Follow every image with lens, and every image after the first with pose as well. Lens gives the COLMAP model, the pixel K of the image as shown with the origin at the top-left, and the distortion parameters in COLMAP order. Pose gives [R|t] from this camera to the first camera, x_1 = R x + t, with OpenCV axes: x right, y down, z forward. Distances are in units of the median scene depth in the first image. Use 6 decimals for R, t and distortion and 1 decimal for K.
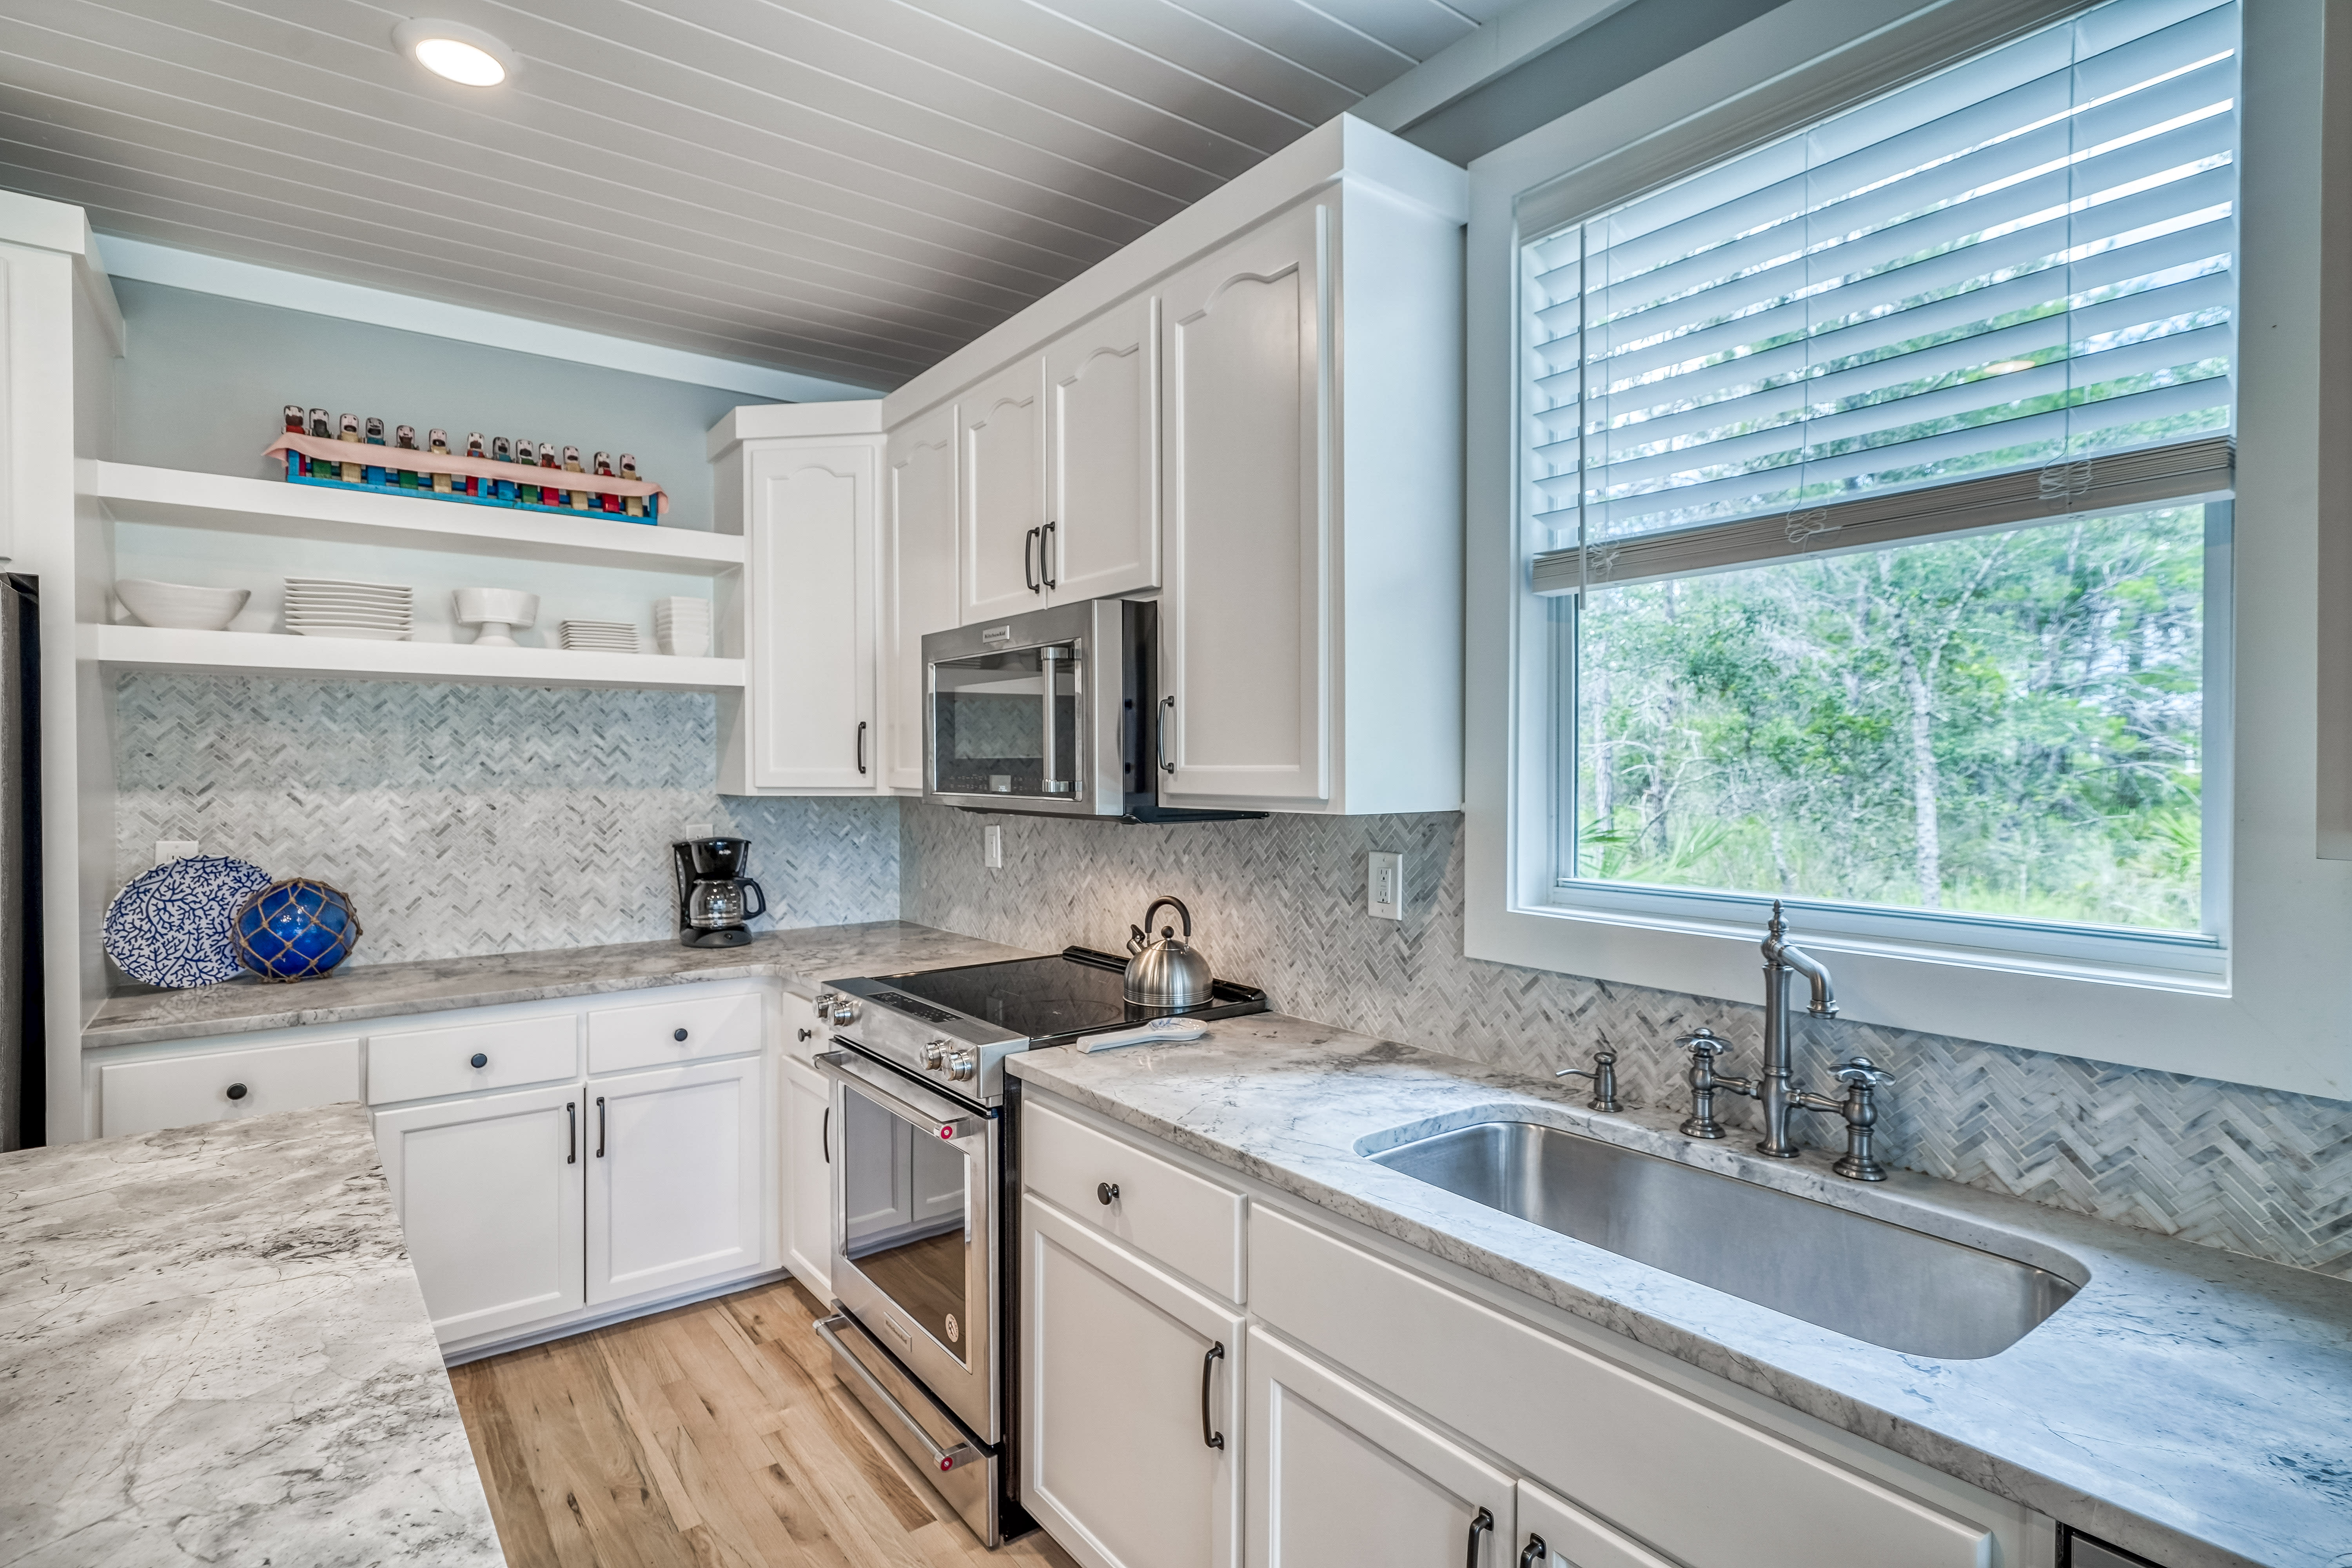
lens RADIAL K [[1158.5, 0, 1133.6], [0, 1158.5, 775.4], [0, 0, 1]] dist [-0.001688, 0.000006]
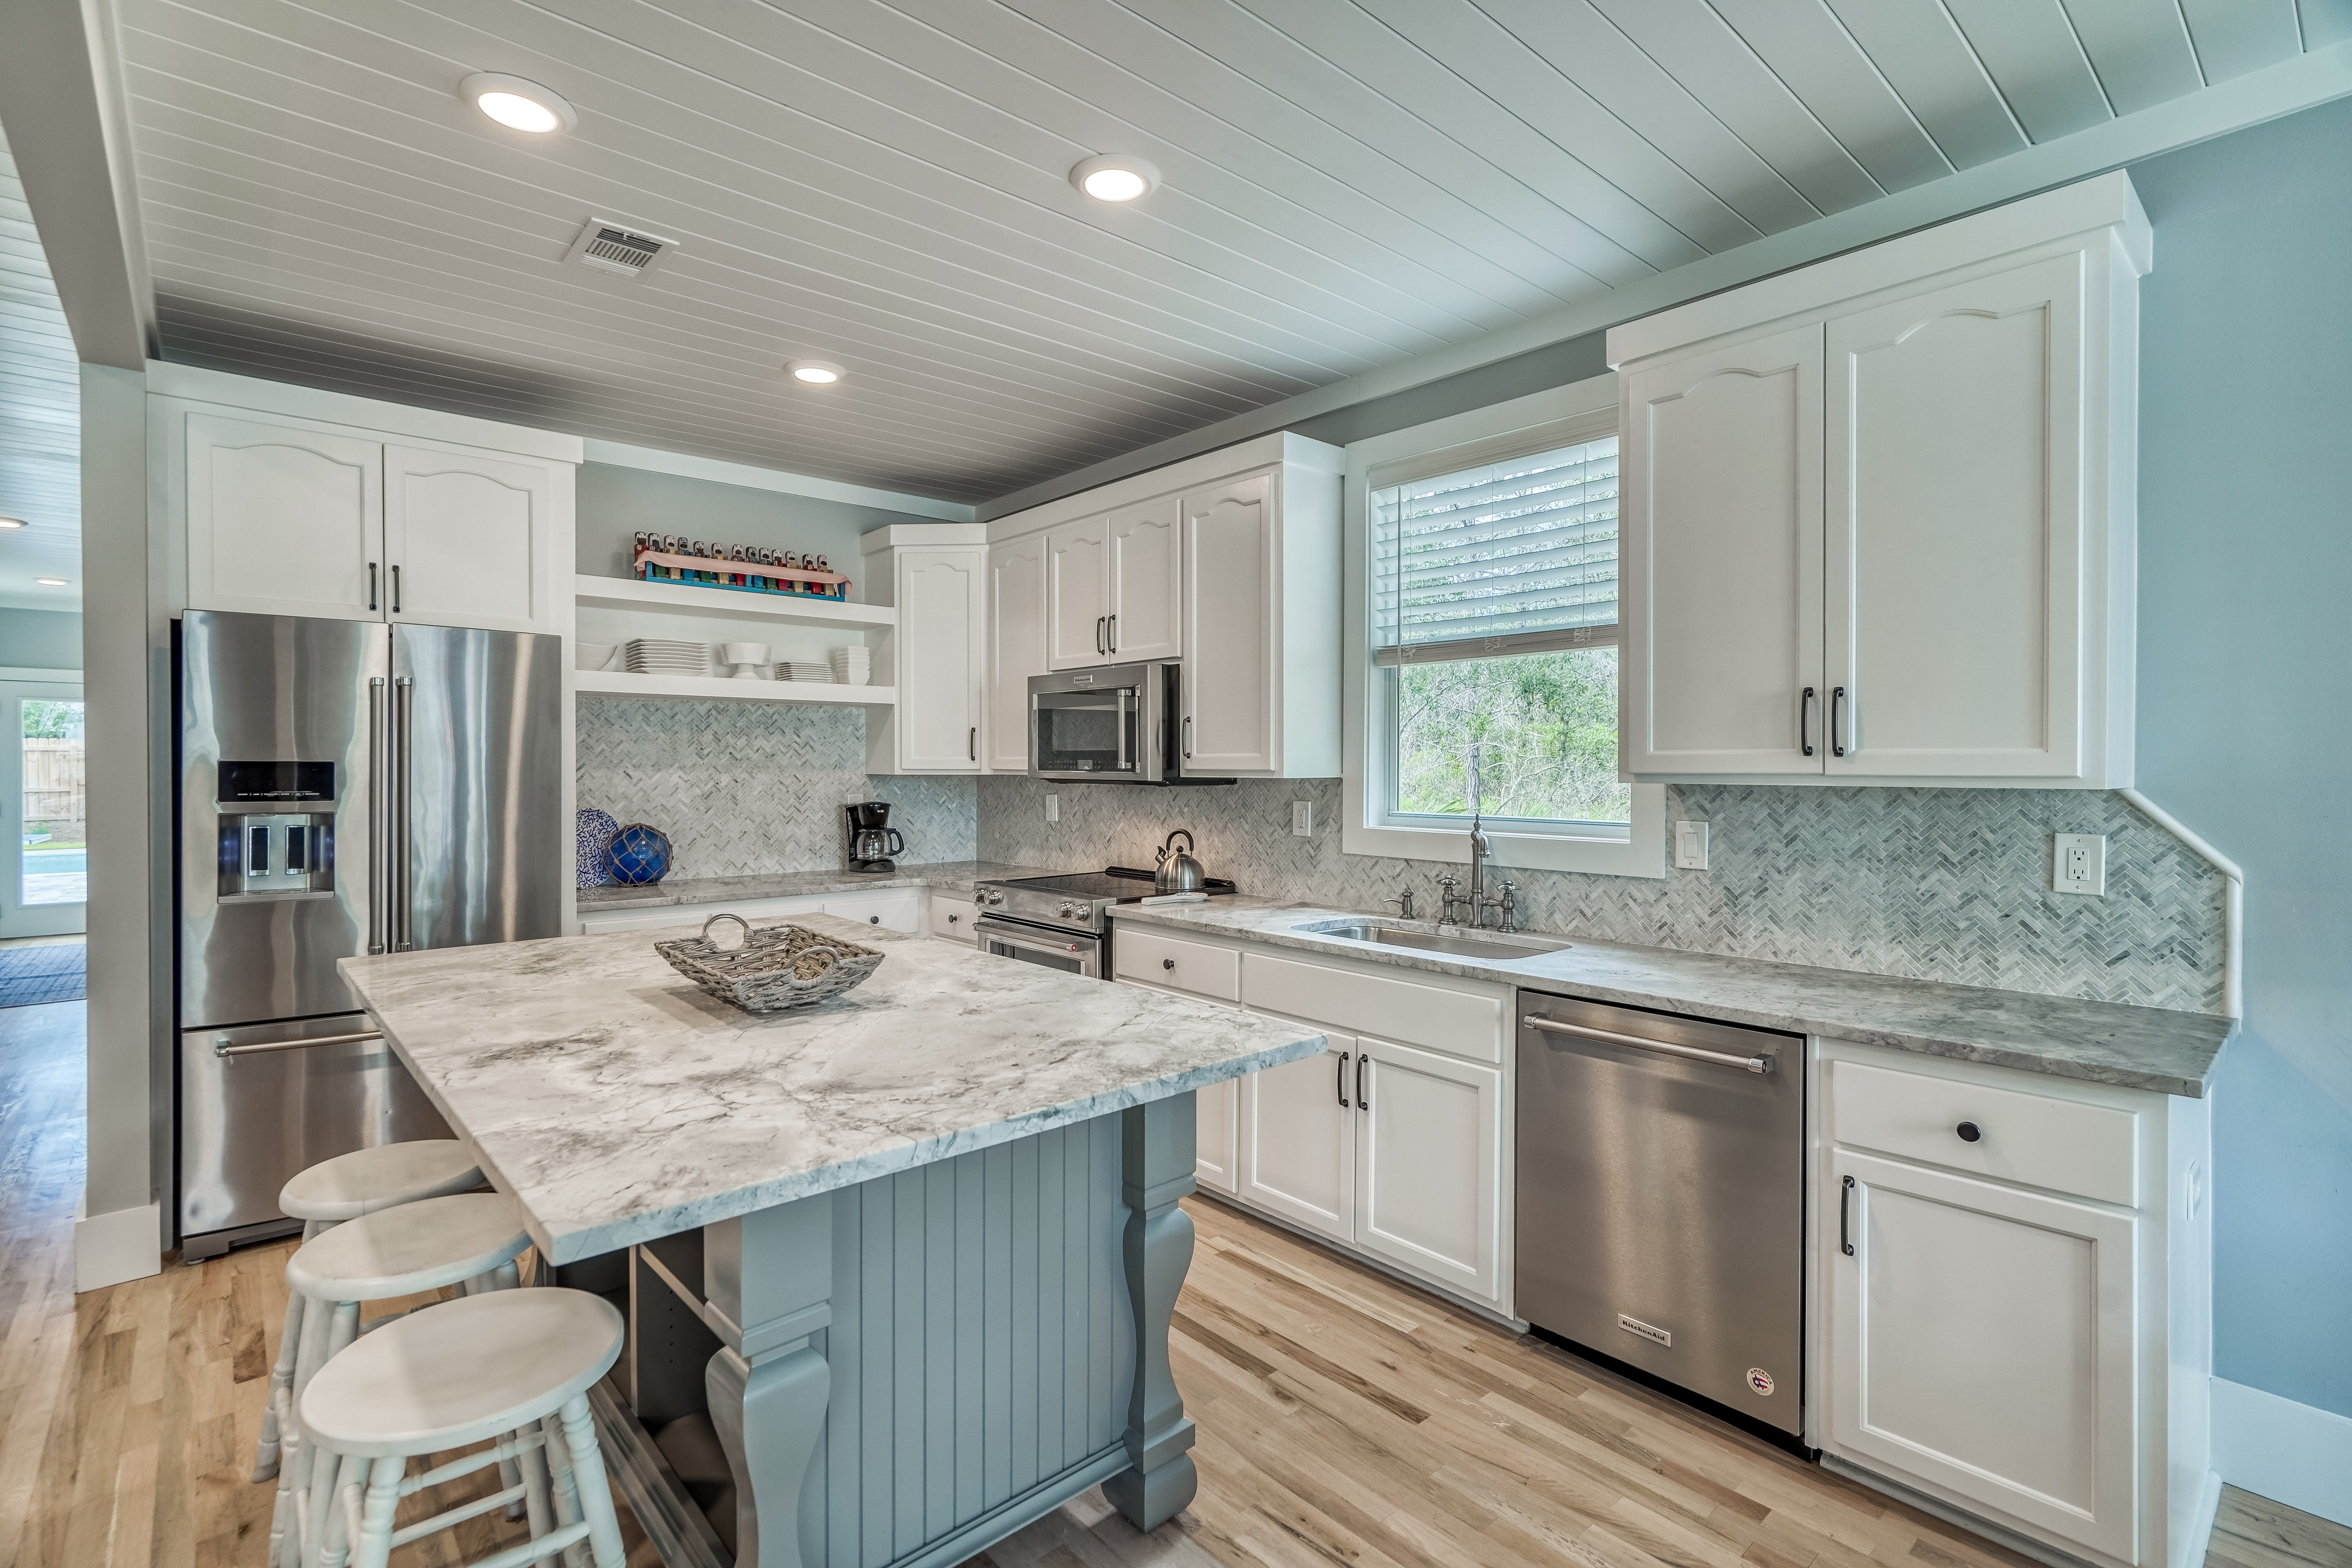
lens RADIAL K [[1077.0, 0, 1172.0], [0, 1077.0, 778.8], [0, 0, 1]] dist [-0.000328, 0.001208]
pose [[0.994542, 0.000977, 0.104334, -0.156435], [-0.001570, 0.999983, 0.005605, 0.019285], [-0.104327, -0.005739, 0.994526, -0.641154]]
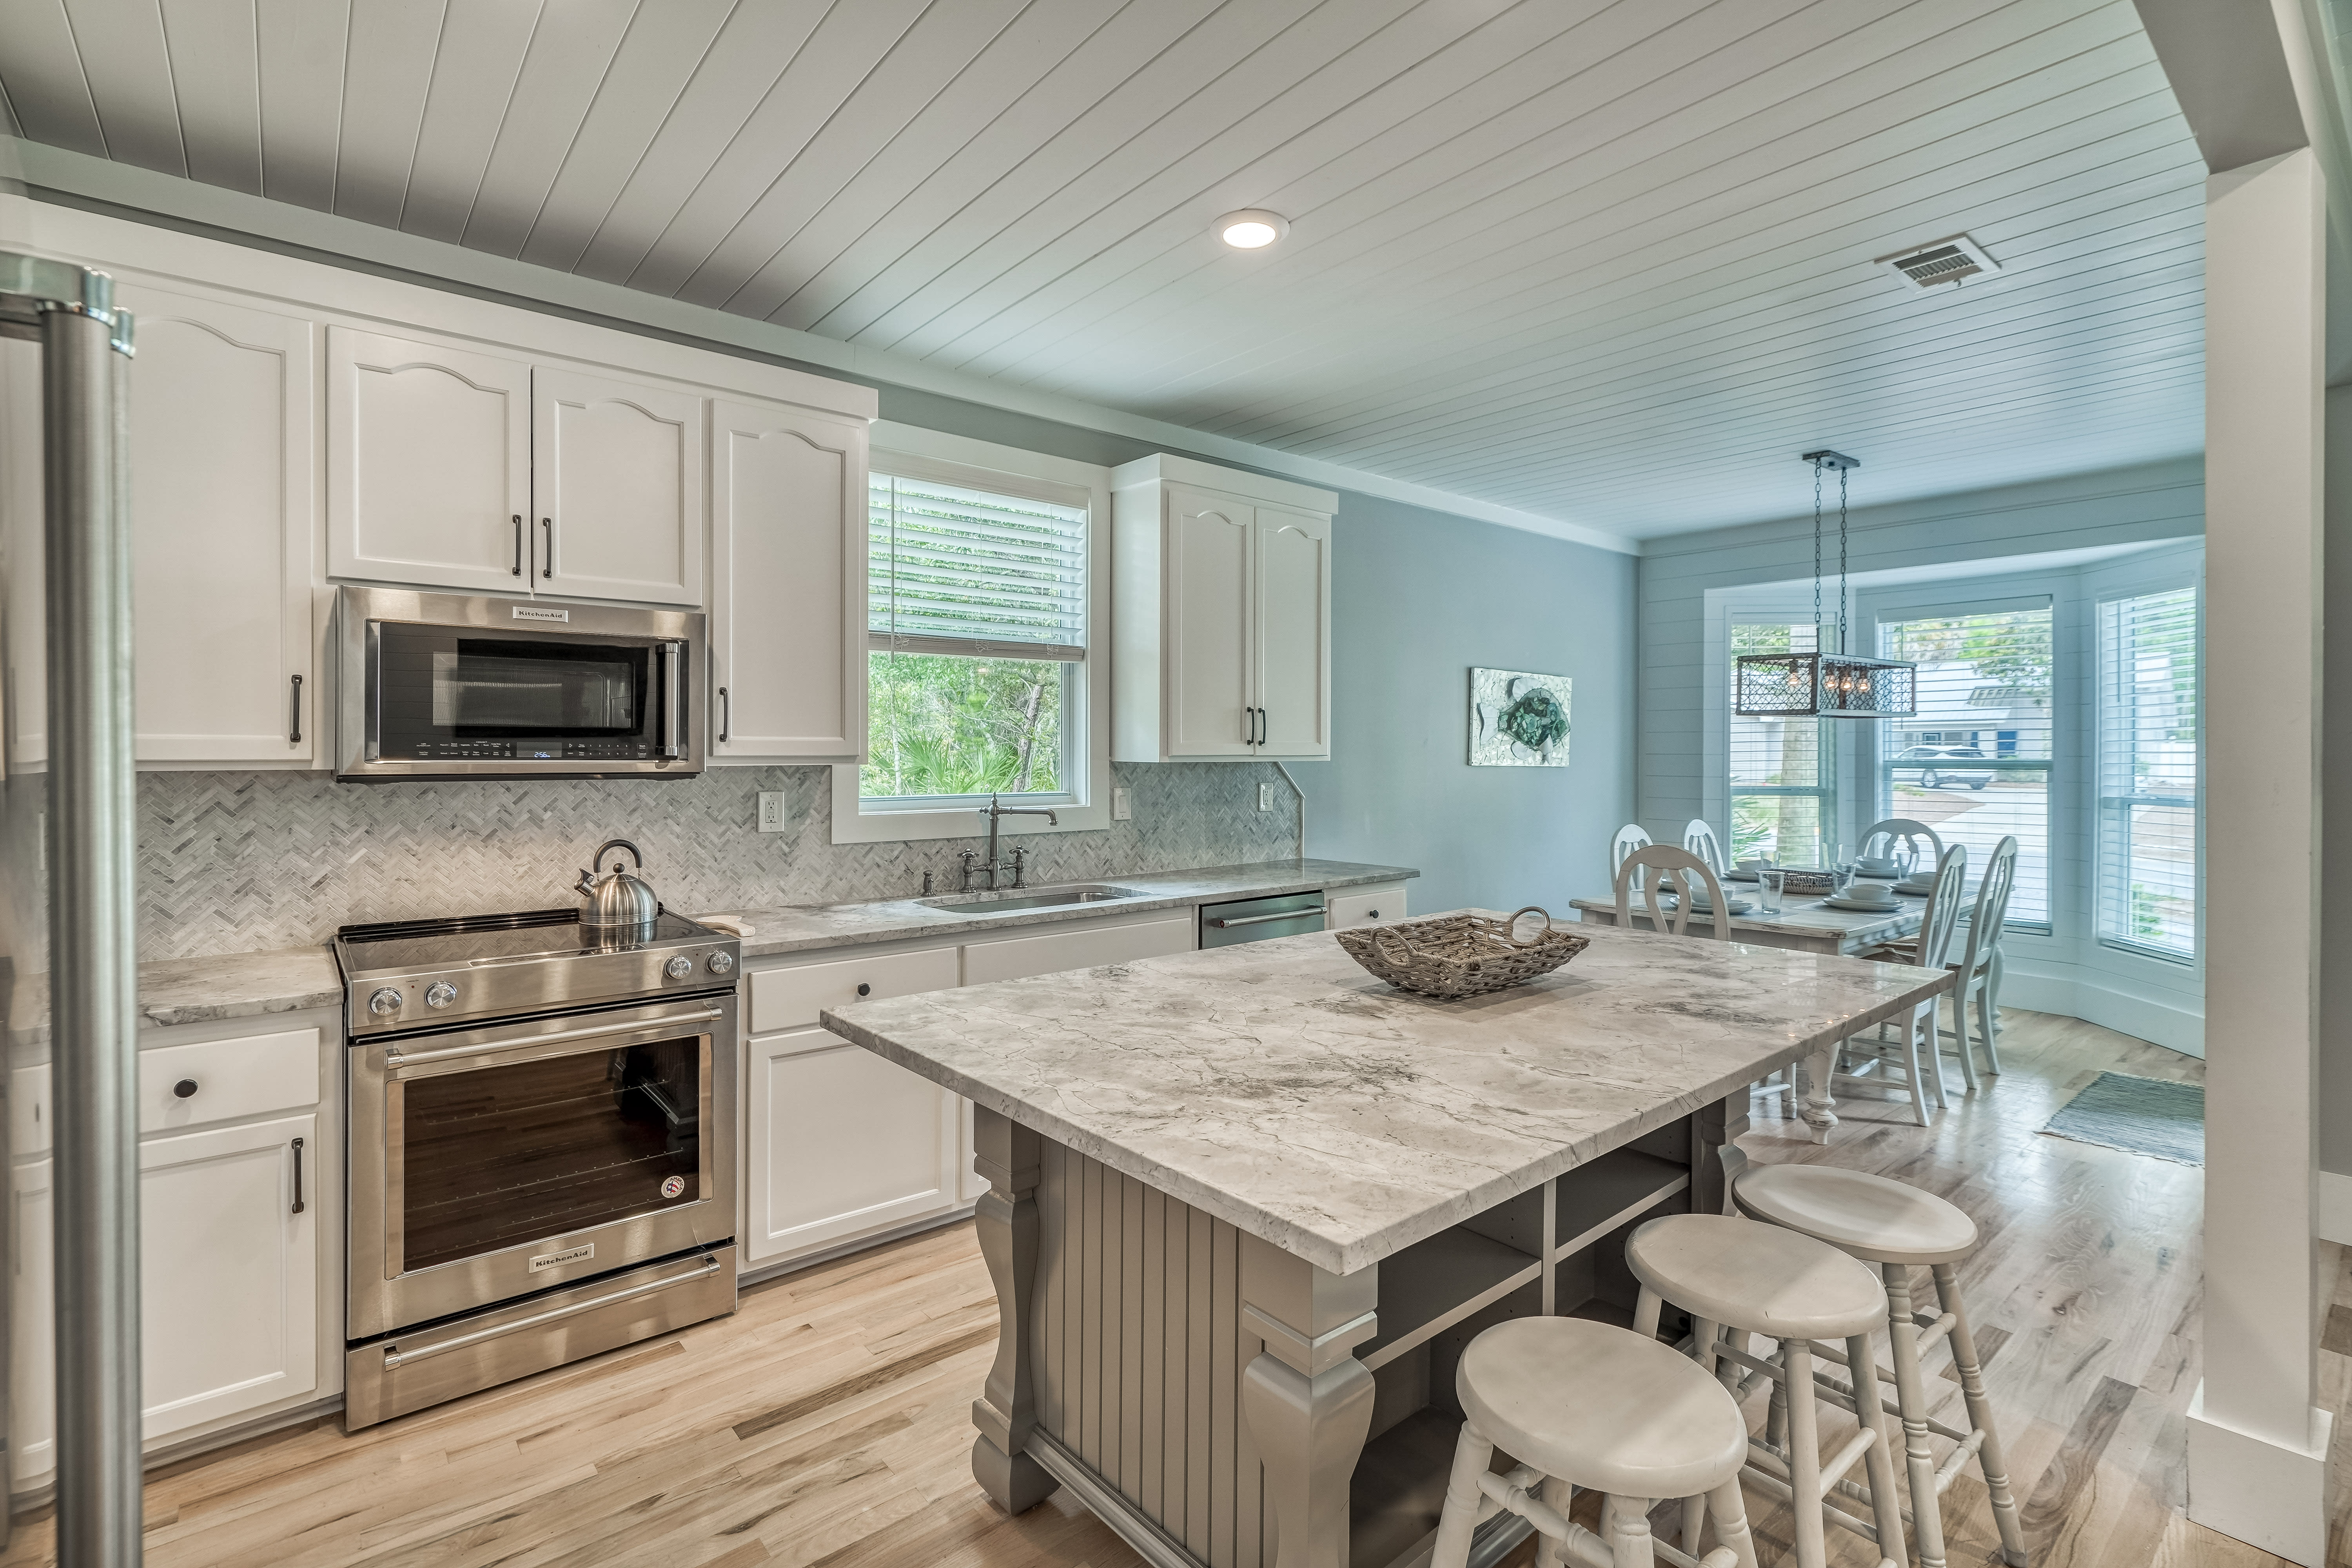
lens RADIAL K [[1077.0, 0, 1193.9], [0, 1077.0, 759.5], [0, 0, 1]] dist [-0.000328, 0.001208]
pose [[-0.071114, -0.012632, 0.997388, -1.204703], [0.003357, 0.999911, 0.012904, 0.003561], [-0.997463, 0.004266, -0.071065, 0.466615]]
